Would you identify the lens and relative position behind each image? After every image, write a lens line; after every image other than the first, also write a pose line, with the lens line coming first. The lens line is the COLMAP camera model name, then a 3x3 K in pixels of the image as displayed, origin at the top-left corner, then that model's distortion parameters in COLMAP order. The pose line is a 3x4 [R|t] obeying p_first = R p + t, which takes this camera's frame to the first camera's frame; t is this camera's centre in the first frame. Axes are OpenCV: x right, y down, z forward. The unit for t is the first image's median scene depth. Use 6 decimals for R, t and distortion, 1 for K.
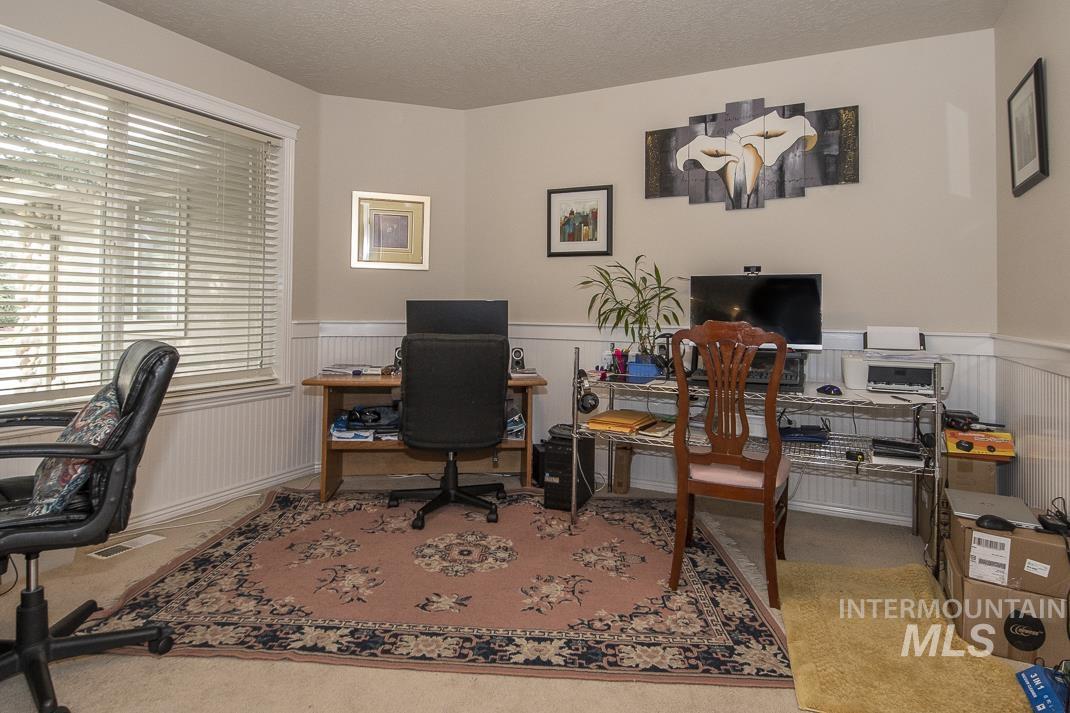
lens RADIAL K [[583.4, 0, 551.2], [0, 583.4, 310.0], [0, 0, 1]] dist [0.012018, -0.015551]
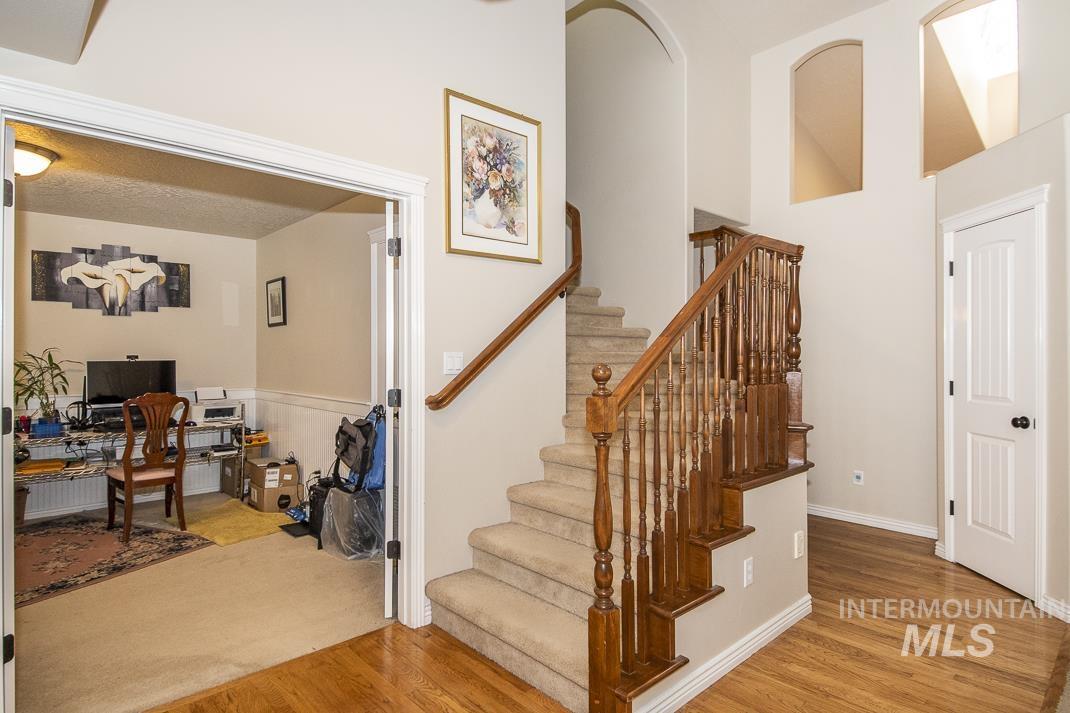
lens RADIAL K [[583.4, 0, 533.0], [0, 583.4, 355.0], [0, 0, 1]] dist [0.012018, -0.015551]
pose [[0.357771, -0.014121, 0.933703, -0.740461], [-0.003171, 0.999862, 0.016337, -0.101044], [-0.933804, -0.008806, 0.357676, -0.596910]]
